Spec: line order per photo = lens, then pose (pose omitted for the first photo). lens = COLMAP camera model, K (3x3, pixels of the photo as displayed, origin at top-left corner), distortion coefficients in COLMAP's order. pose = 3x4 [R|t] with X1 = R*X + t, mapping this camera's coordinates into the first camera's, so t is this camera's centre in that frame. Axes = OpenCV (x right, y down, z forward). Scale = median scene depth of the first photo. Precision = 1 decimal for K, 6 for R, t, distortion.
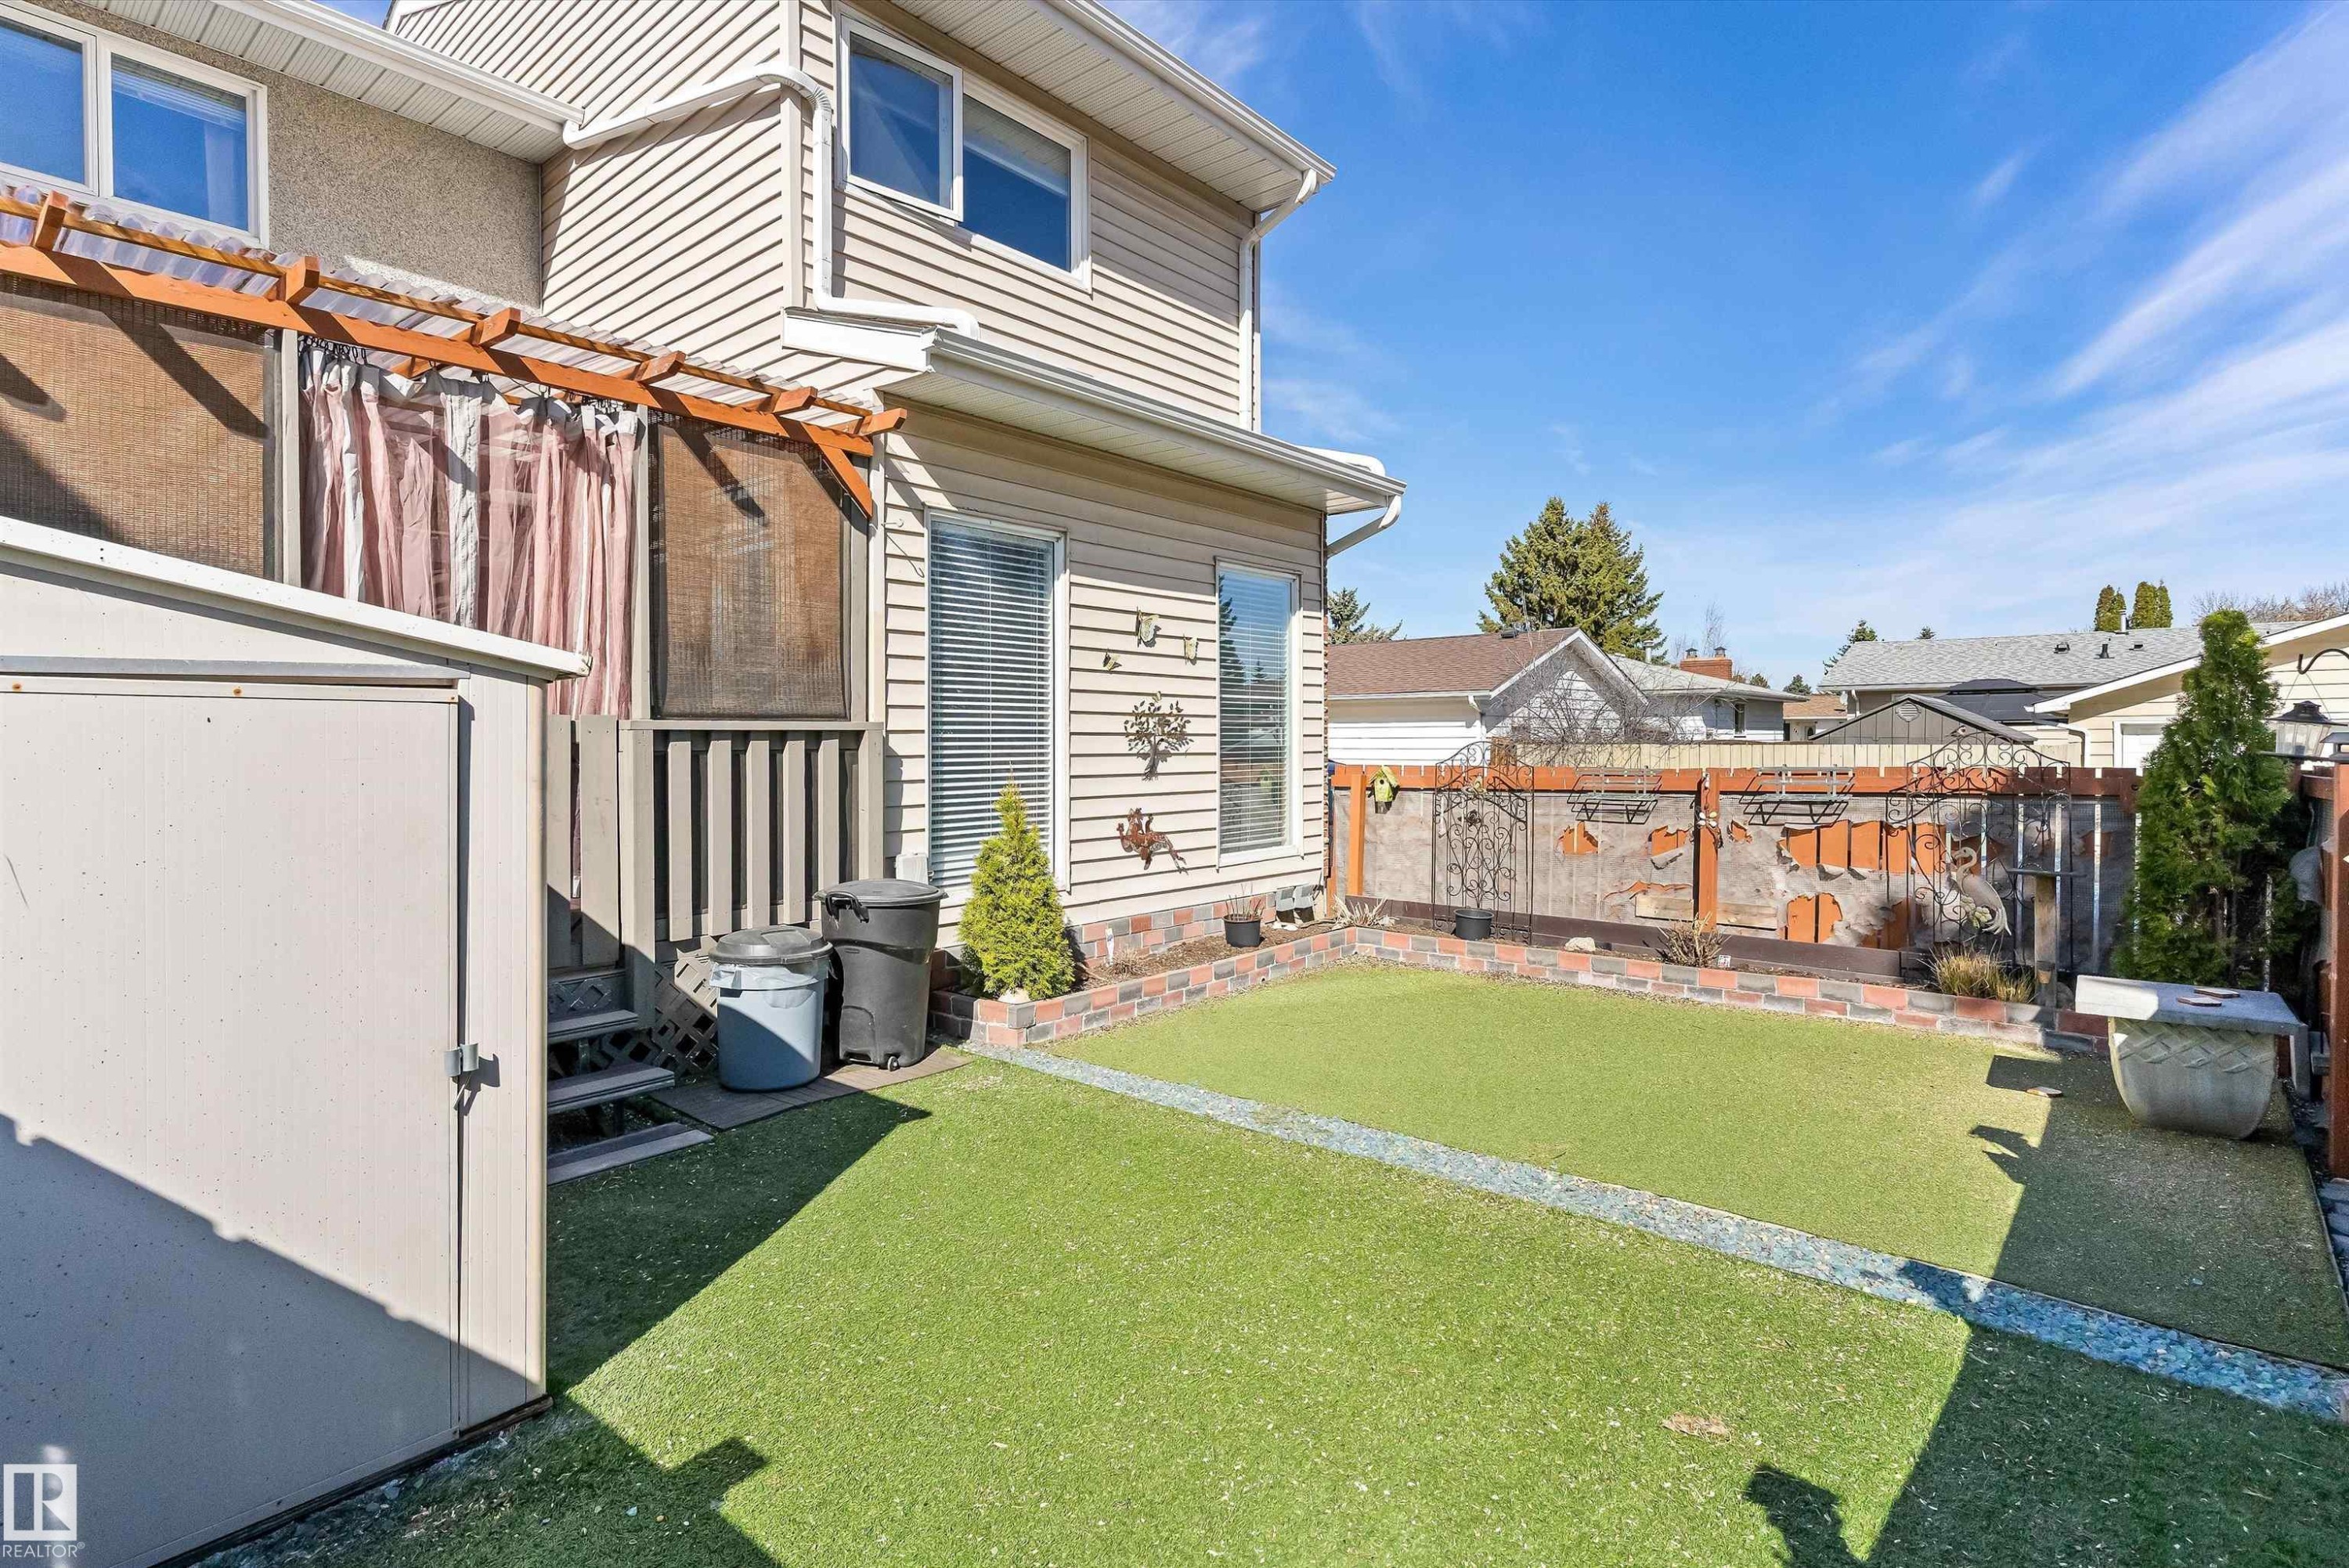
lens RADIAL K [[1132.7, 0, 1174.5], [0, 1132.7, 784.0], [0, 0, 1]] dist [-0.002317, 0.000228]
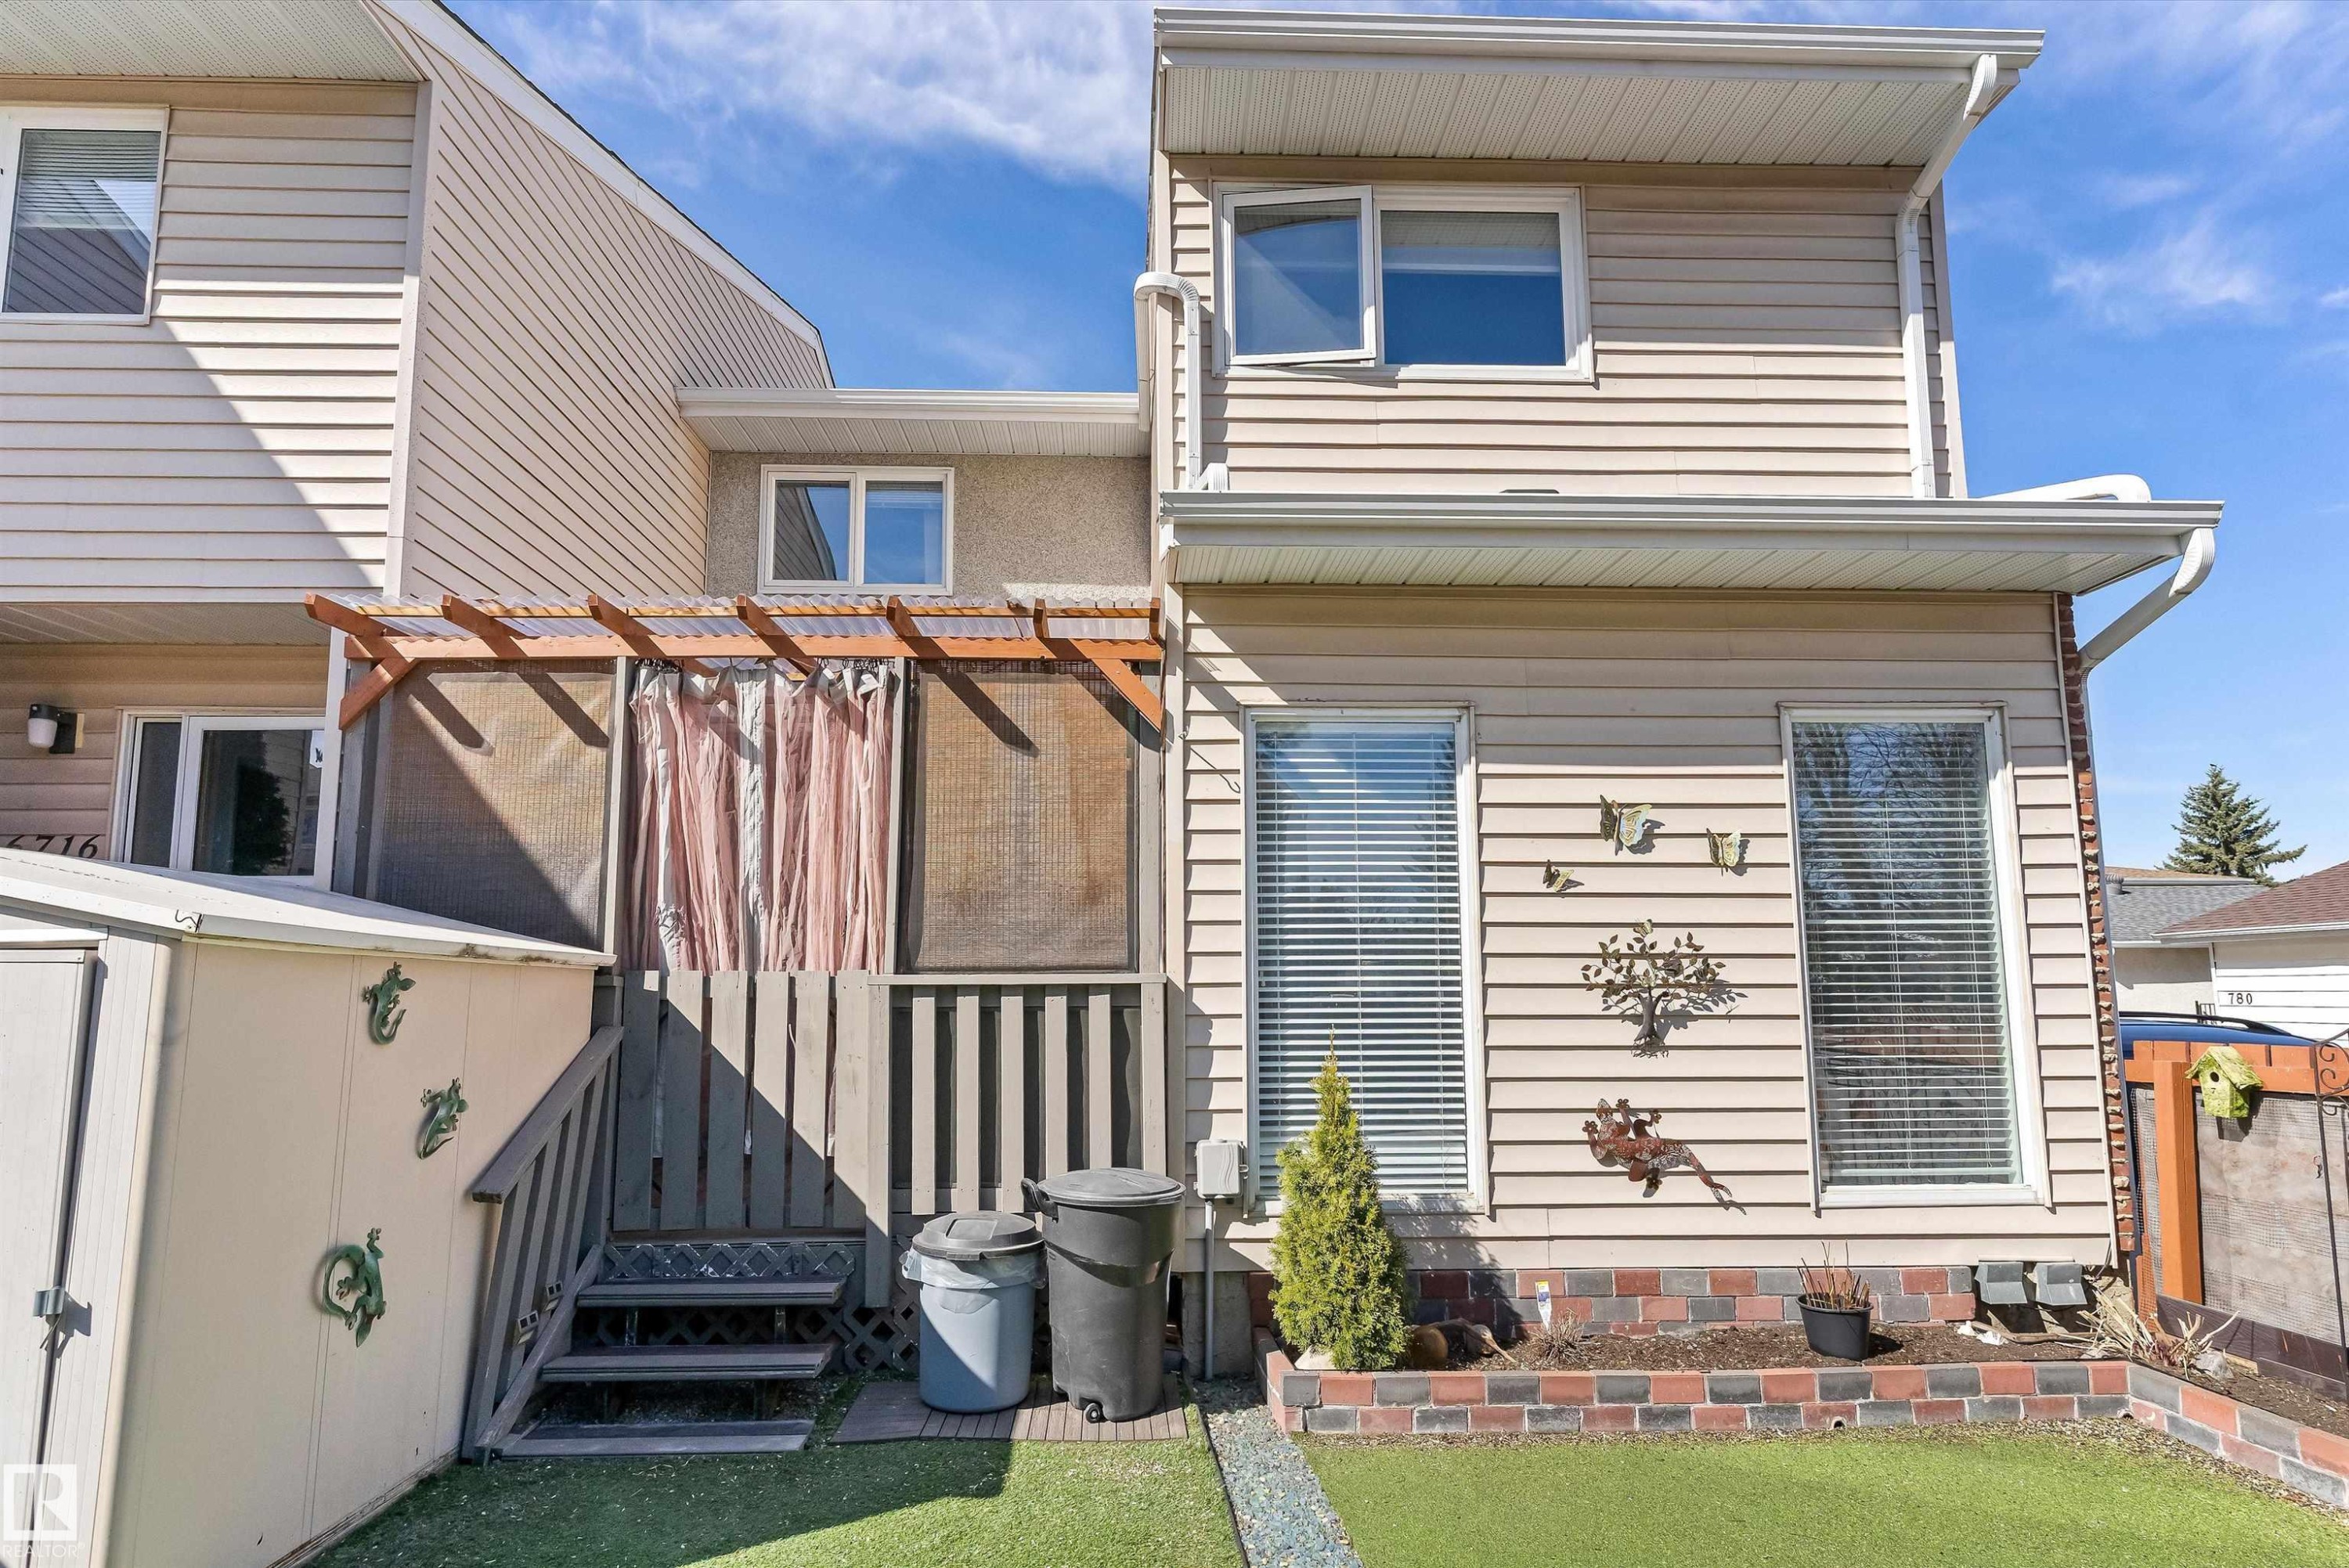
lens RADIAL K [[1222.4, 0, 1177.8], [0, 1222.4, 879.6], [0, 0, 1]] dist [0.006506, 0.000324]
pose [[0.682900, -0.070035, -0.727147, 0.324707], [-0.026906, 0.992307, -0.120843, -0.012666], [0.730016, 0.102088, 0.675762, 0.332356]]
